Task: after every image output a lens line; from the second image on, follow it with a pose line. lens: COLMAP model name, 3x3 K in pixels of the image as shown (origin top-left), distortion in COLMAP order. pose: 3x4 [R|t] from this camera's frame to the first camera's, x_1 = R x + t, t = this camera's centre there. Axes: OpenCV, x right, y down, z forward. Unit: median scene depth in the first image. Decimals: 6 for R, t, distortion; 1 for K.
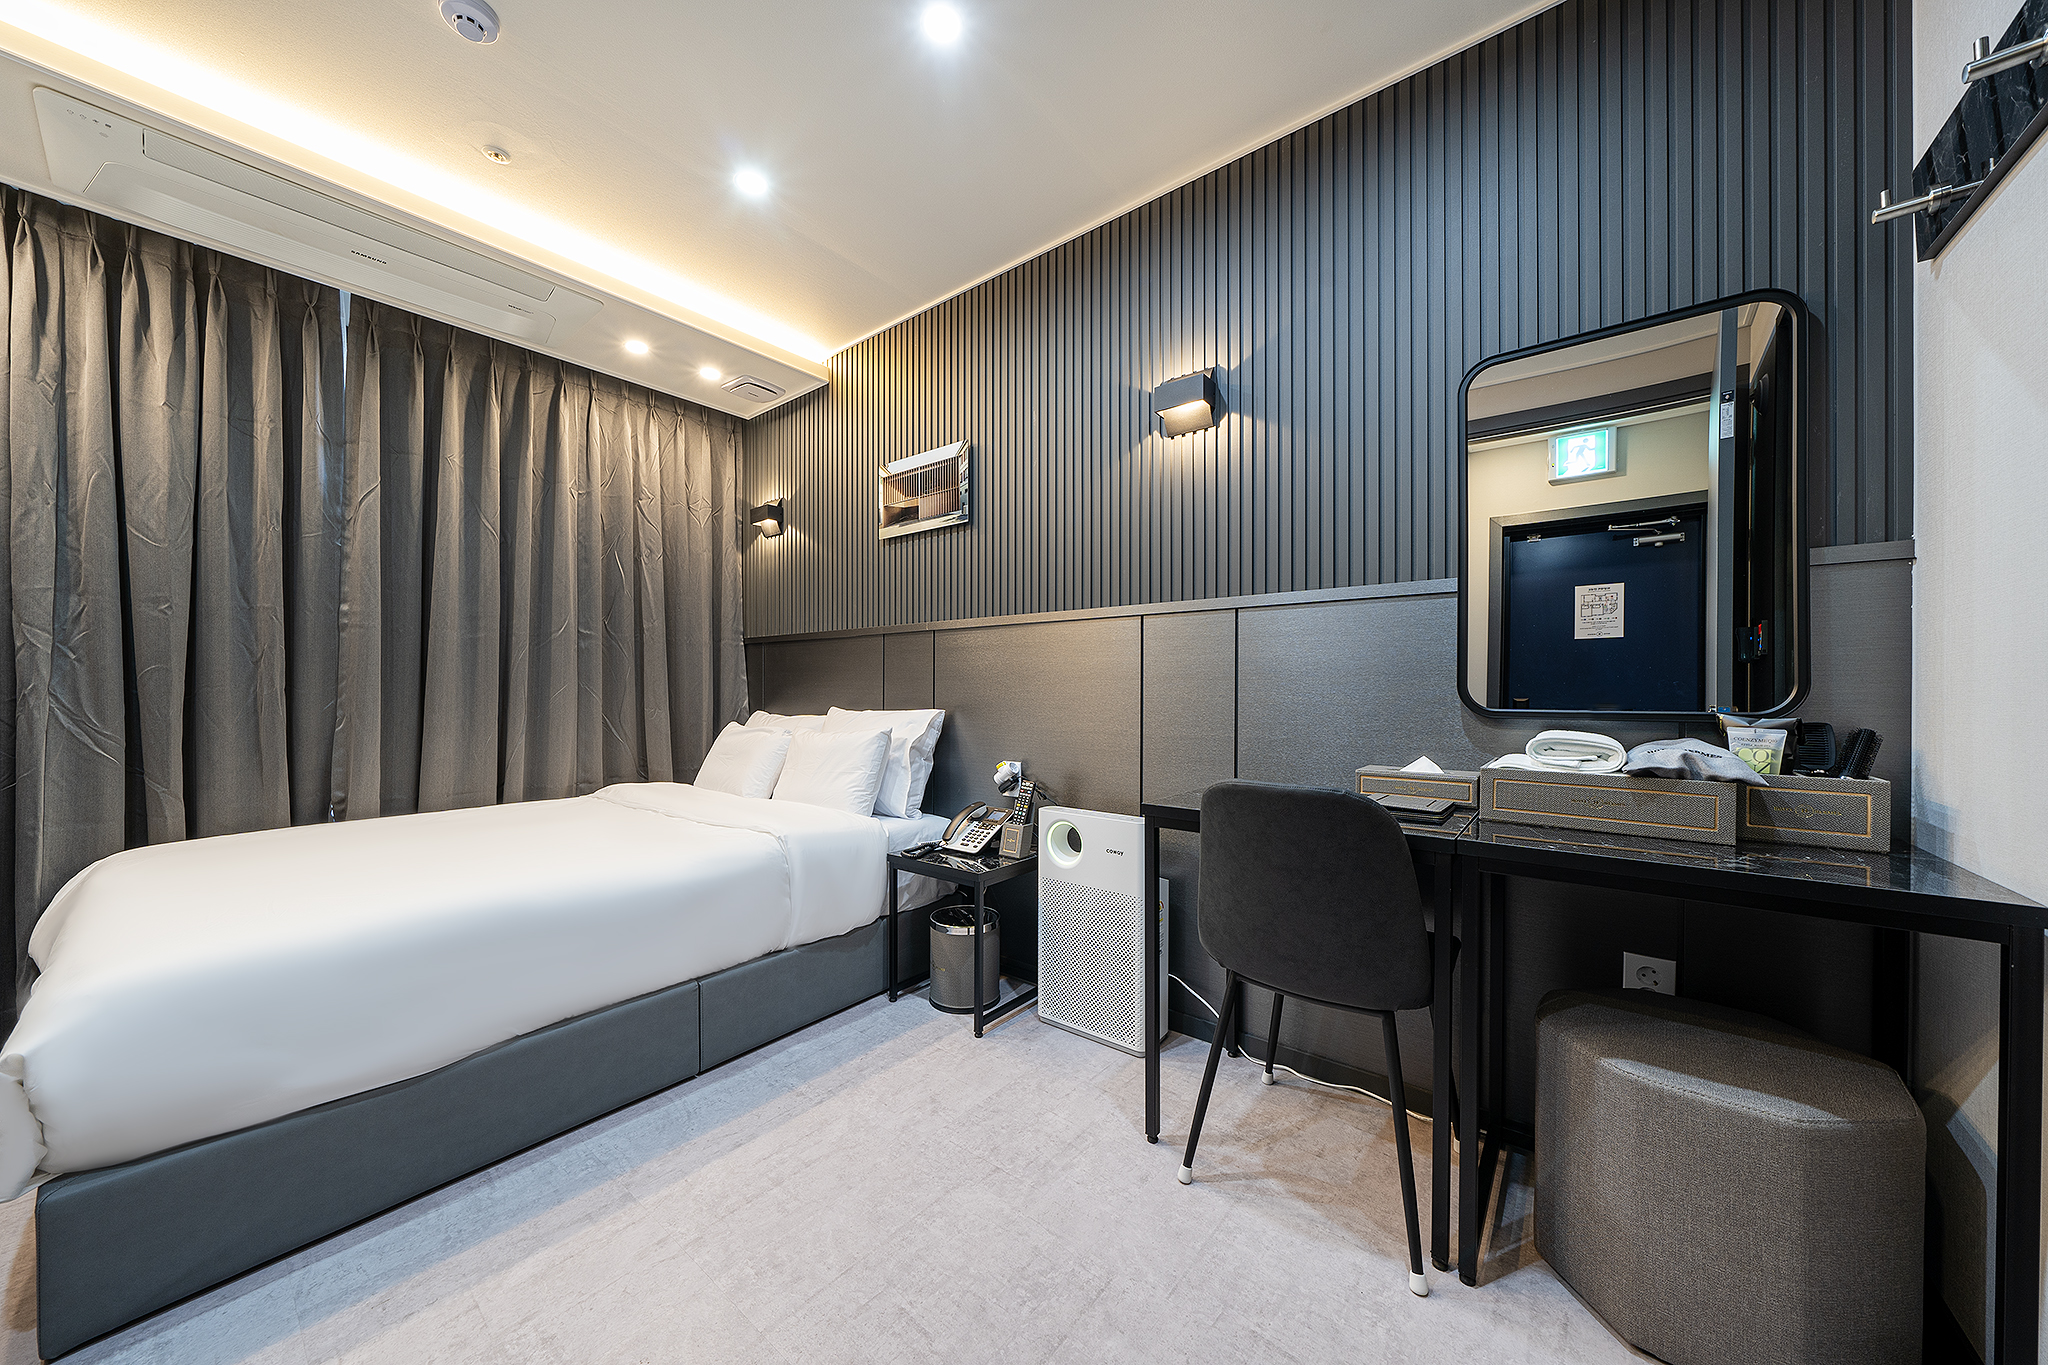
lens RADIAL K [[704.5, 0, 1026.7], [0, 704.5, 688.7], [0, 0, 1]] dist [-0.005405, 0.000107]
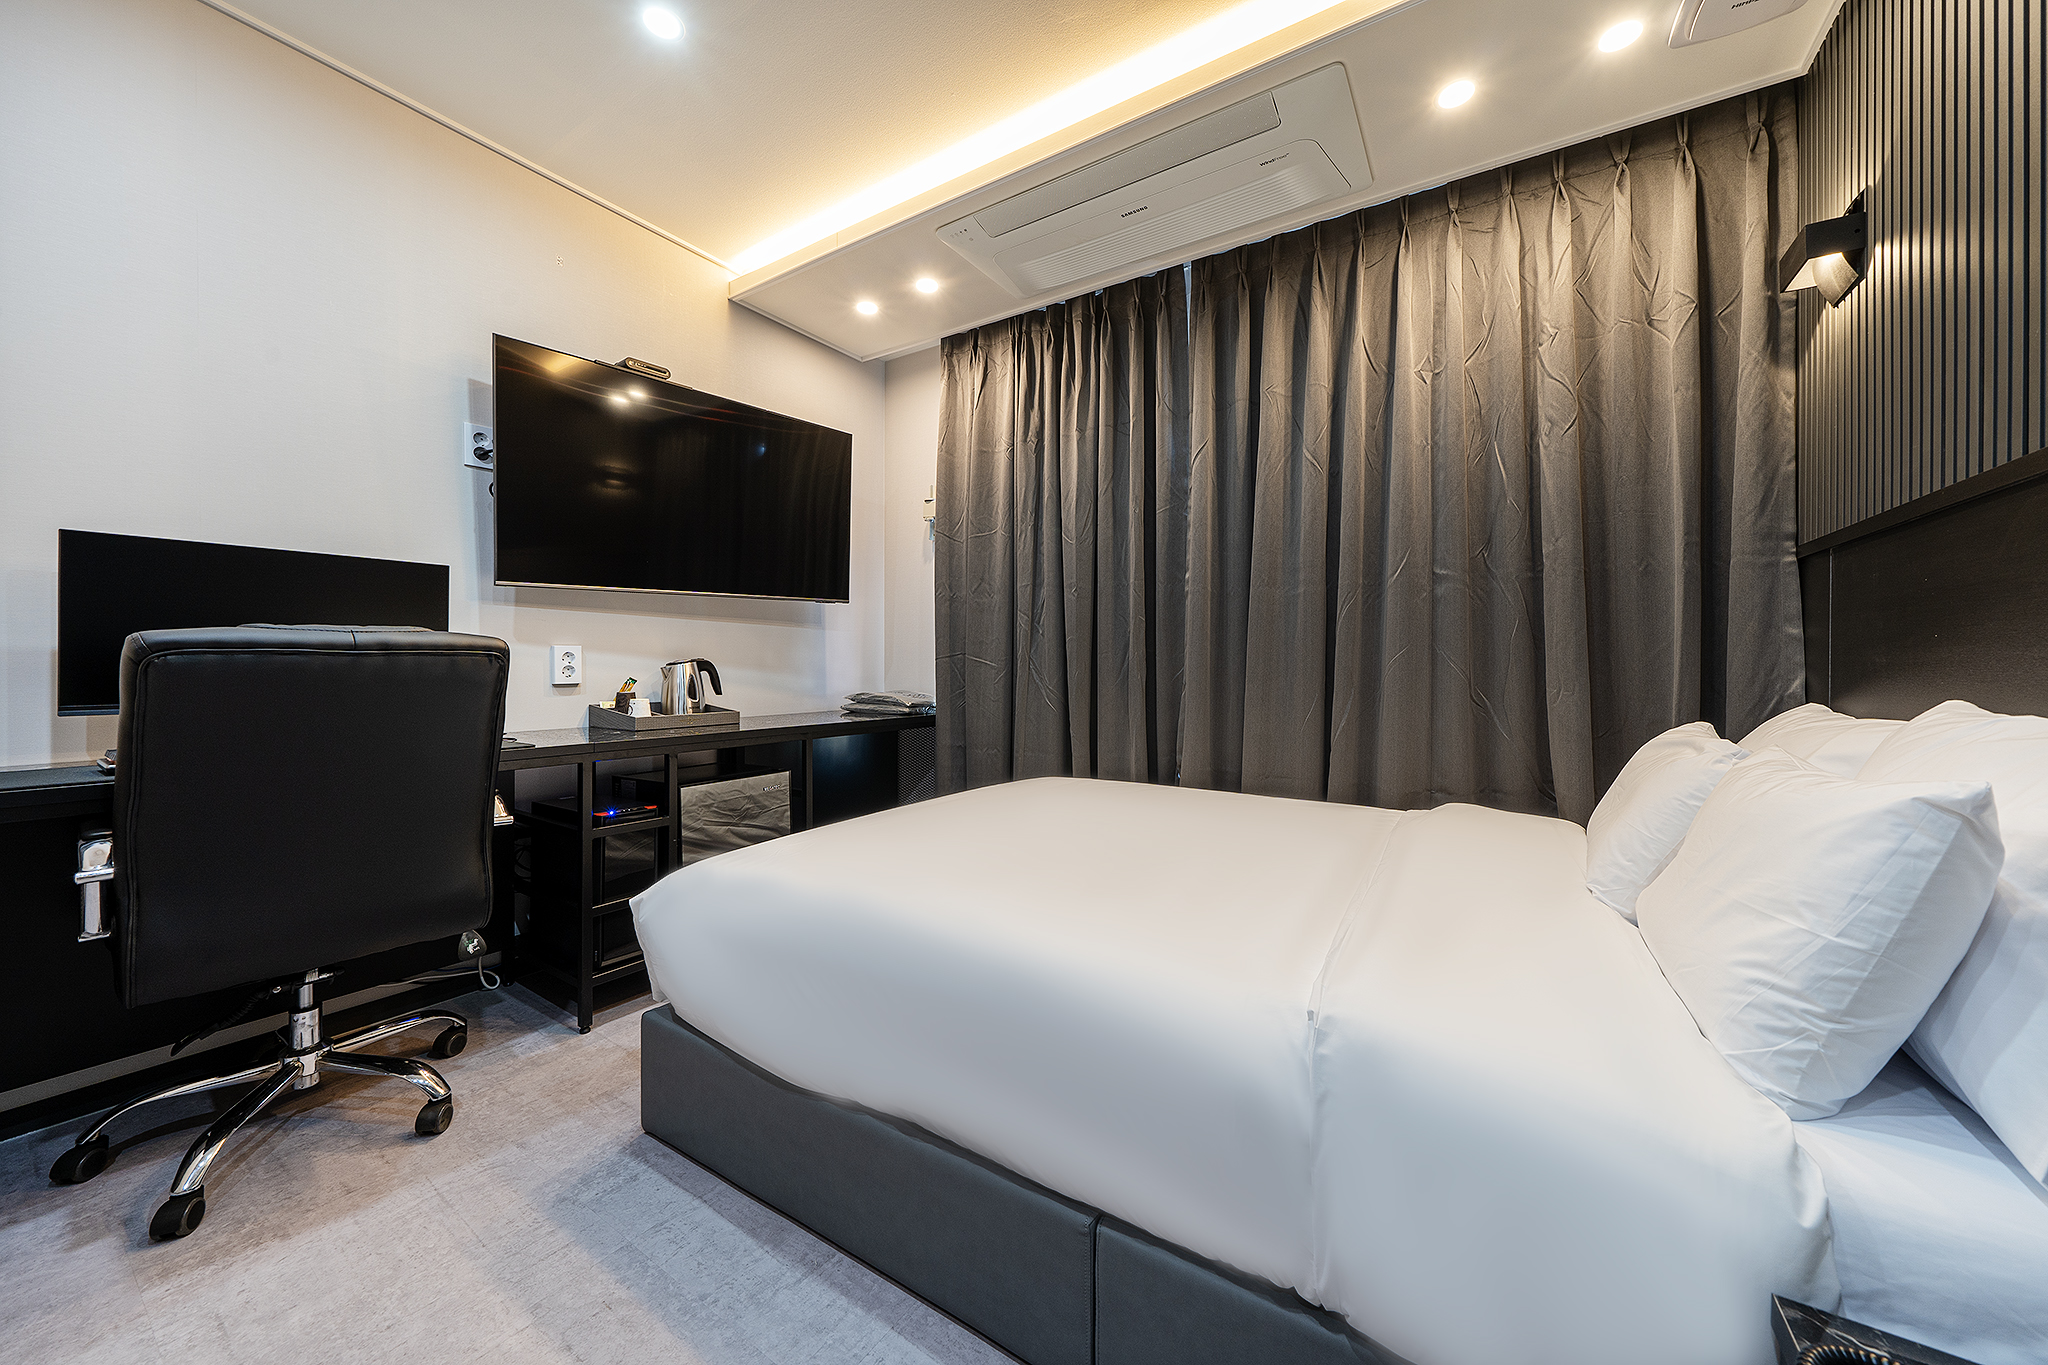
lens RADIAL K [[696.7, 0, 1020.5], [0, 696.7, 667.1], [0, 0, 1]] dist [-0.005050, 0.000149]
pose [[0.094808, 0.005374, -0.995481, 0.011863], [-0.005306, 0.999974, 0.004892, 0.011837], [0.995481, 0.004818, 0.094834, 0.560467]]
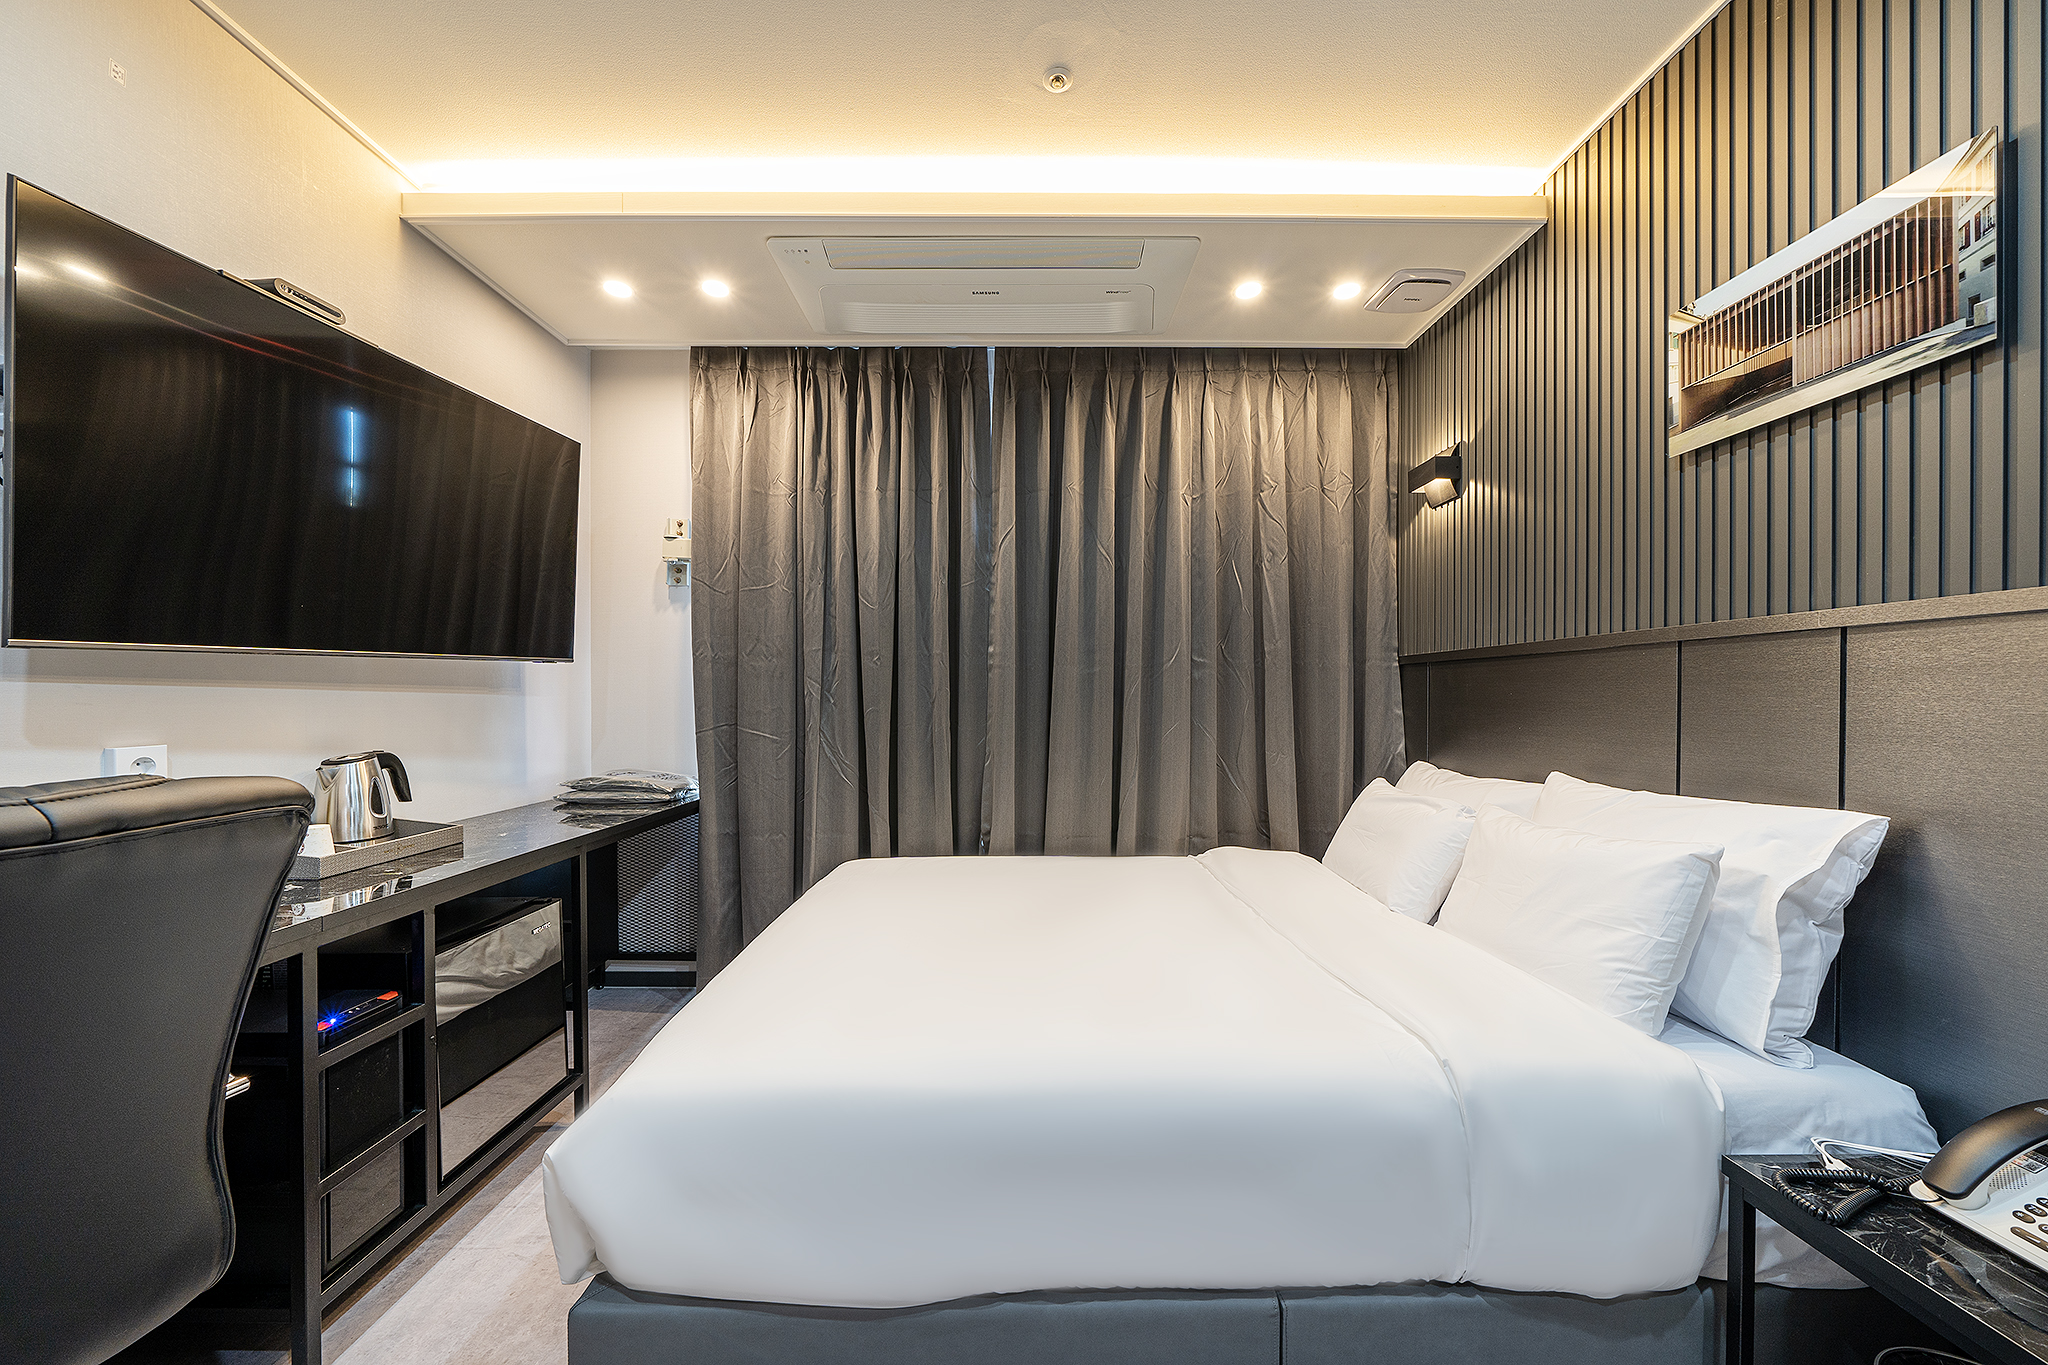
lens RADIAL K [[710.2, 0, 1001.8], [0, 710.2, 702.1], [0, 0, 1]] dist [-0.005755, -0.000042]
pose [[0.614597, 0.005726, -0.788820, -0.102896], [-0.002358, 0.999983, 0.005422, -0.035783], [0.788837, -0.001473, 0.614600, 0.302281]]
